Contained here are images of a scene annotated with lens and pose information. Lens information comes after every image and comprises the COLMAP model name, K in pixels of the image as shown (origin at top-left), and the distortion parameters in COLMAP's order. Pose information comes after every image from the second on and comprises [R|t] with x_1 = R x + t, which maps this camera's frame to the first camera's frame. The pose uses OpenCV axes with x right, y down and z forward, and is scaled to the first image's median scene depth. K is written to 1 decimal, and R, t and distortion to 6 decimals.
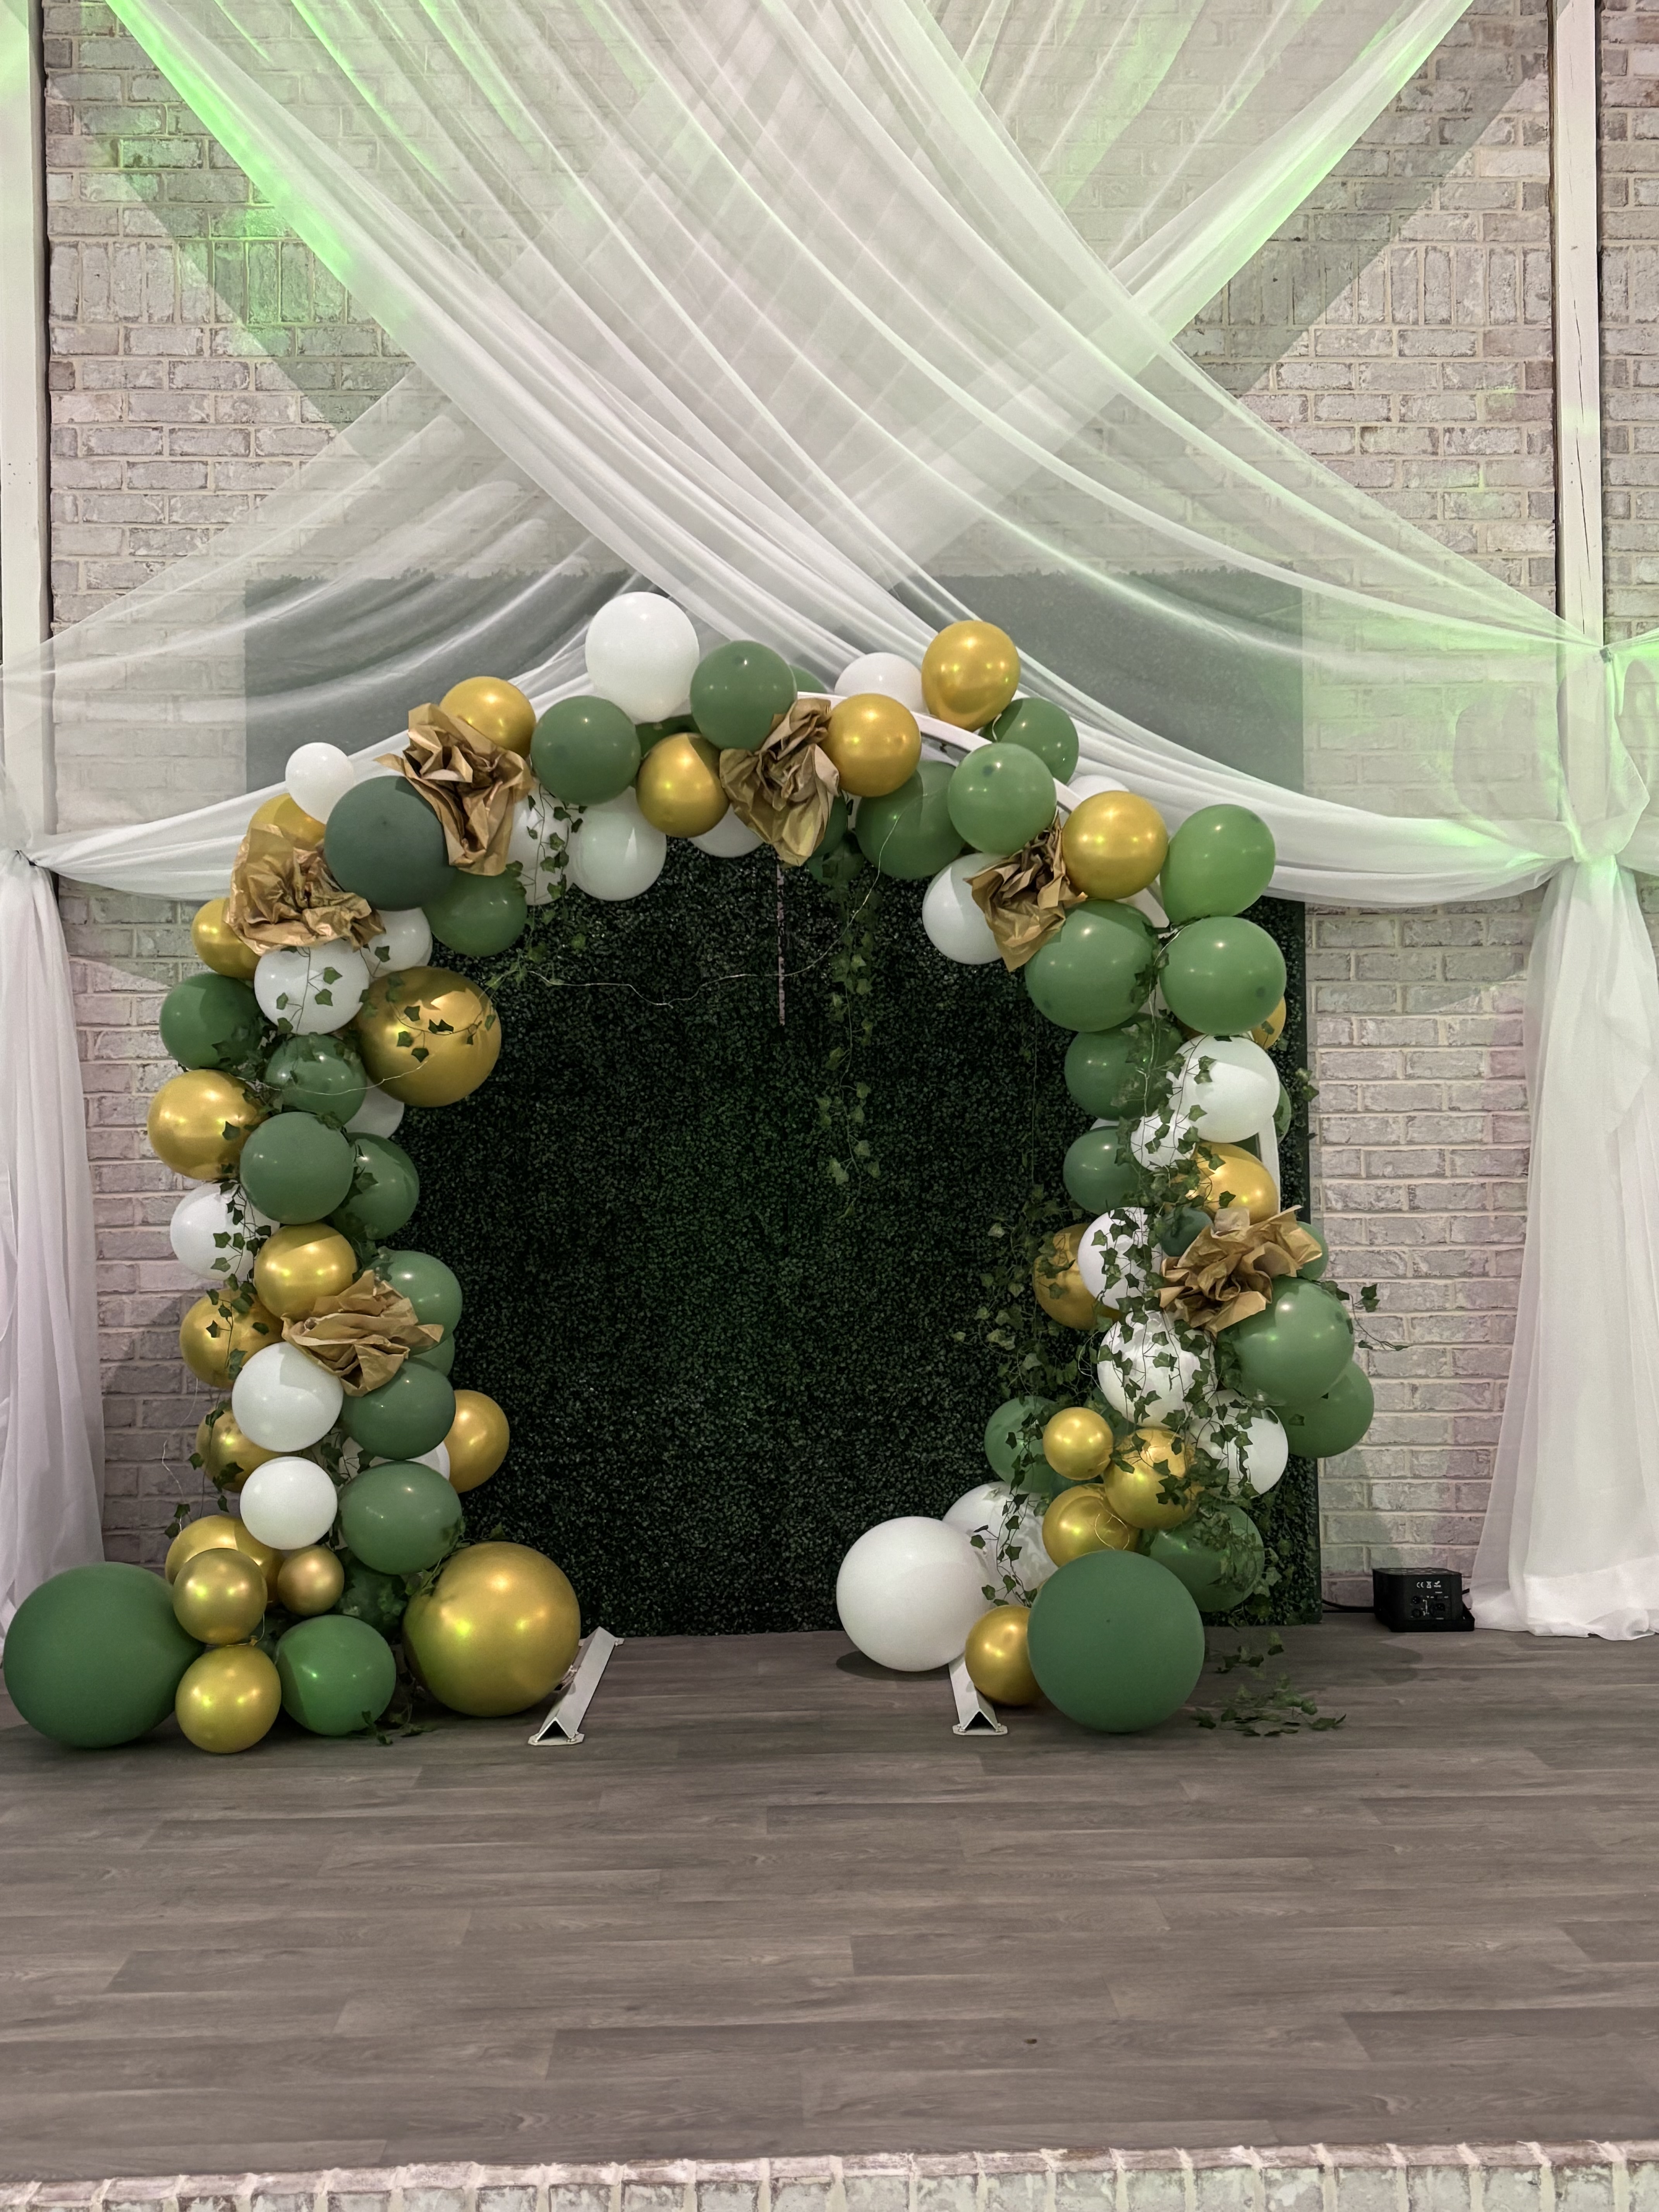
lens RADIAL K [[2405.5, 0, 825.5], [0, 2405.5, 1115.1], [0, 0, 1]] dist [0.049486, 0.000000]
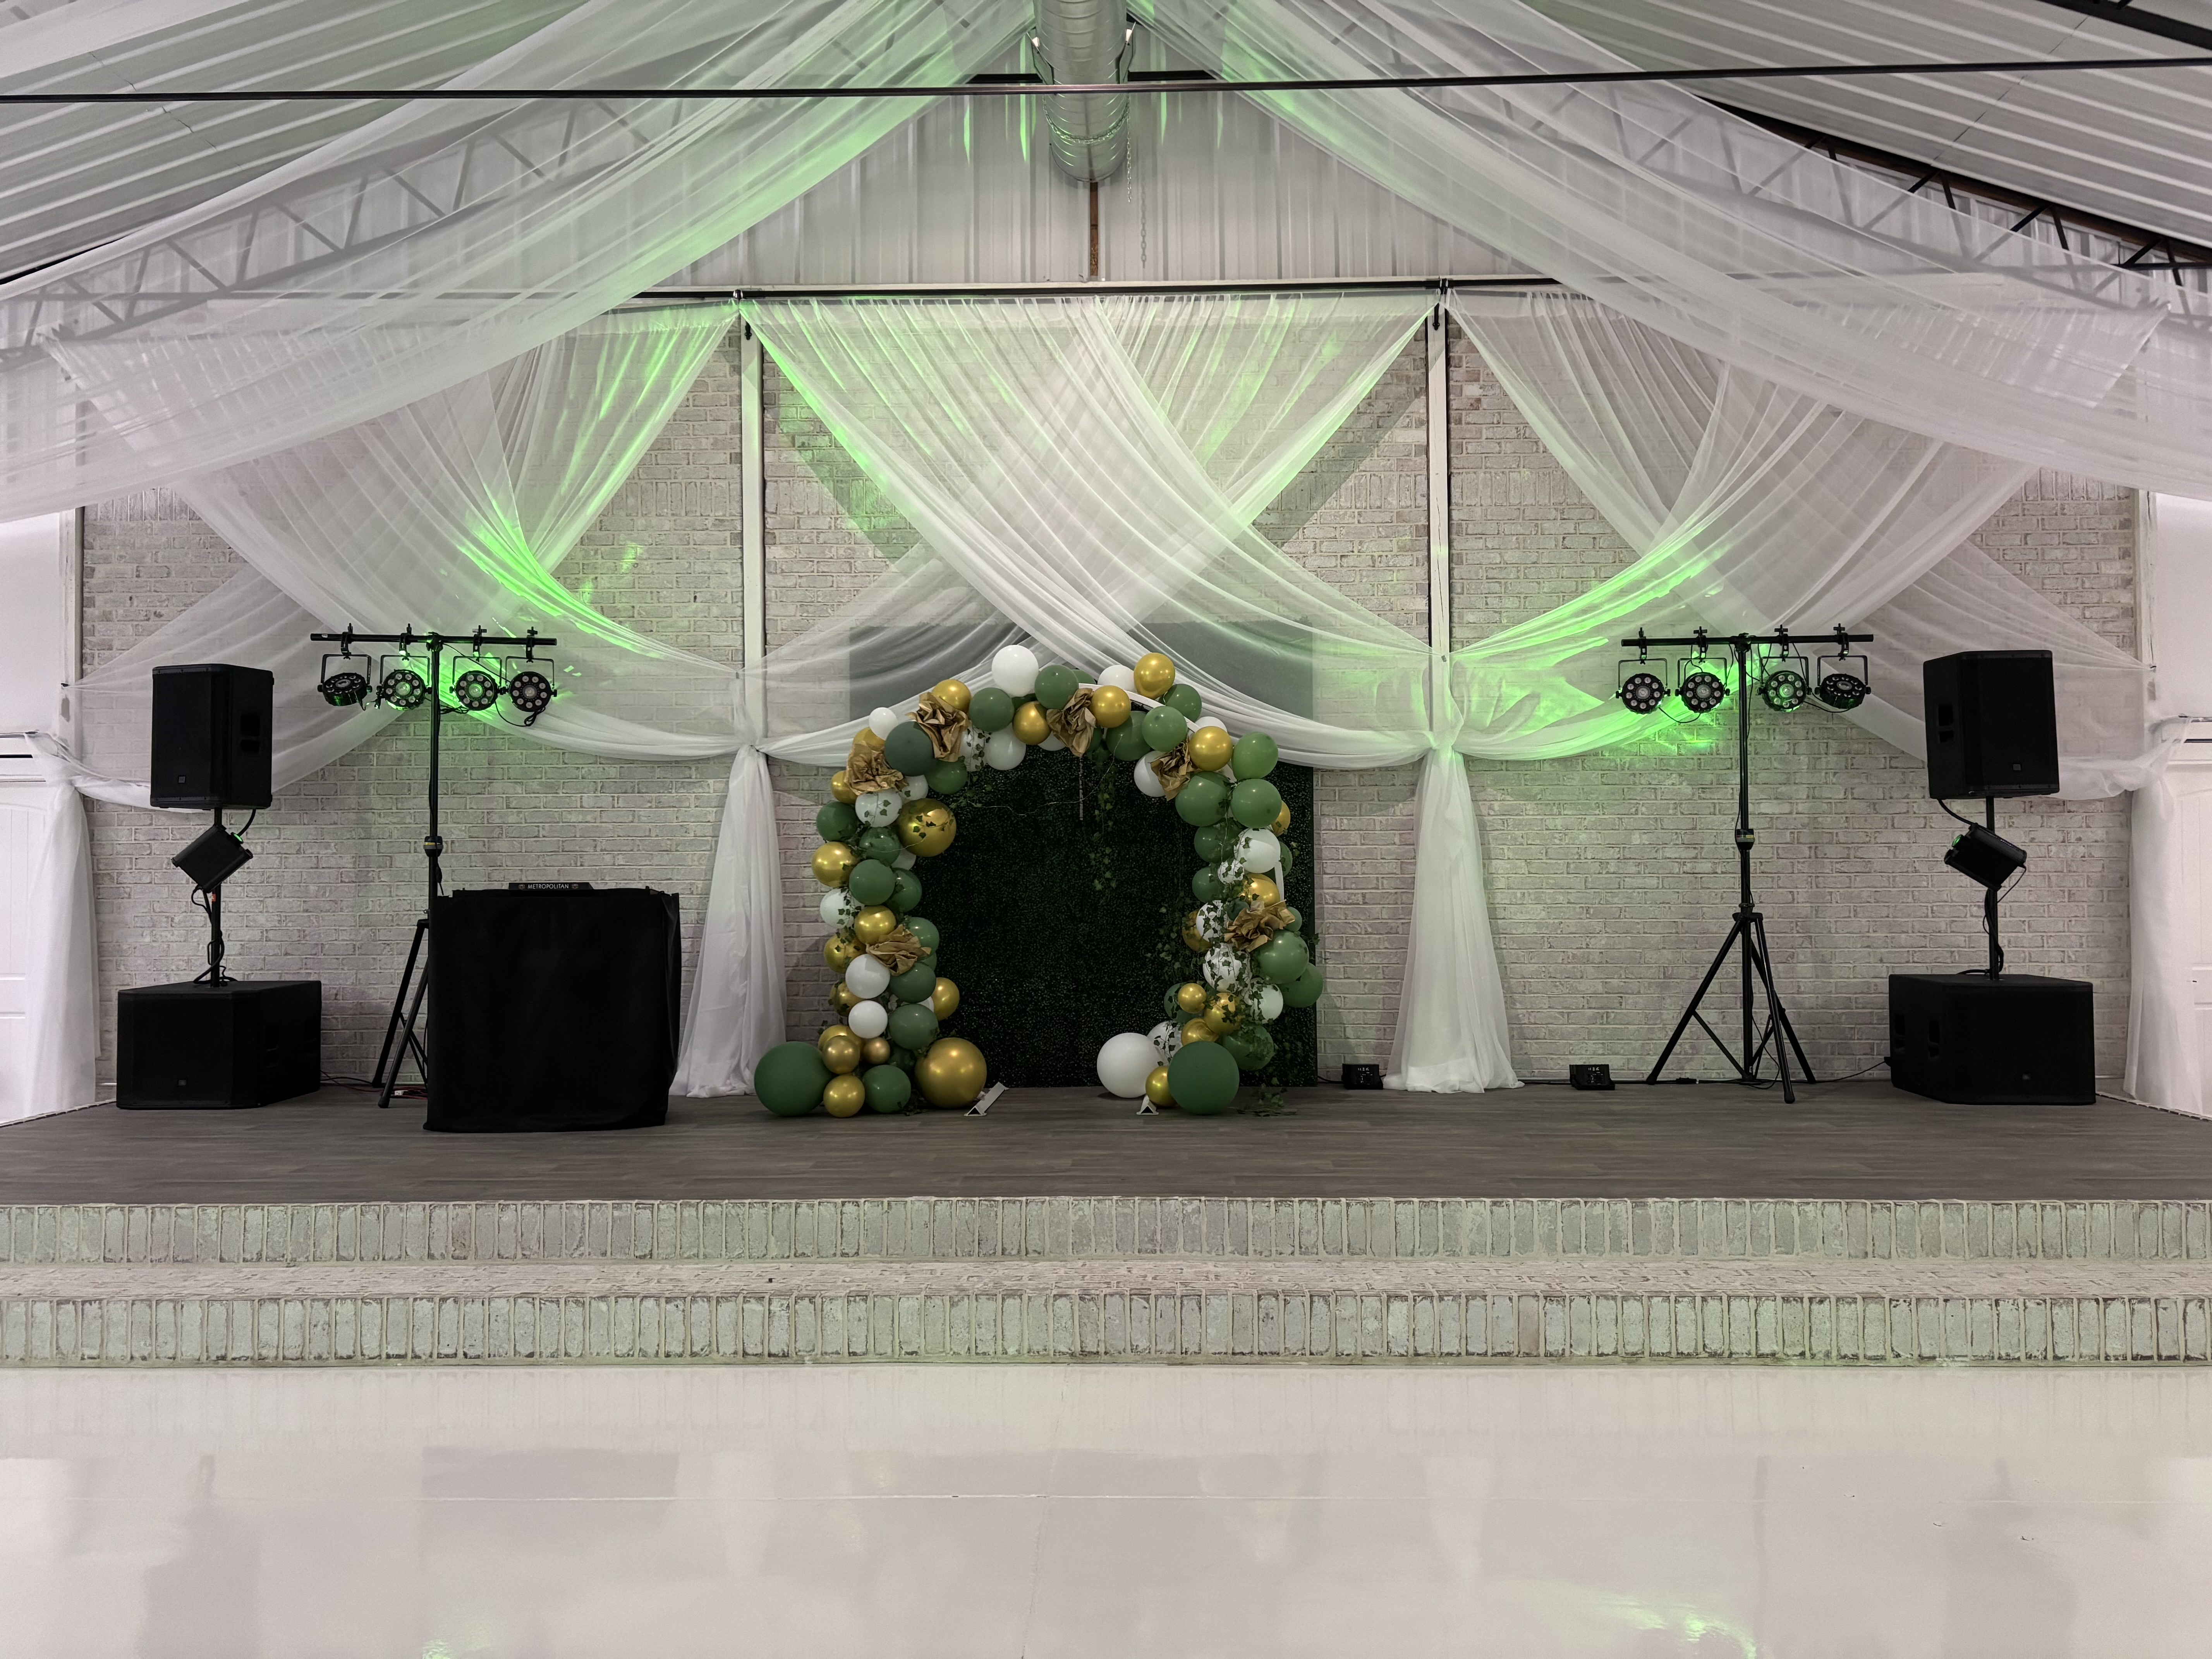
lens RADIAL K [[1713.8, 0, 1115.2], [0, 1713.8, 818.3], [0, 0, 1]] dist [0.130487, 0.002541]
pose [[0.998204, 0.002041, -0.059867, 0.115183], [-0.003199, 0.999810, -0.019249, -0.008910], [0.059816, 0.019406, 0.998021, -0.639246]]
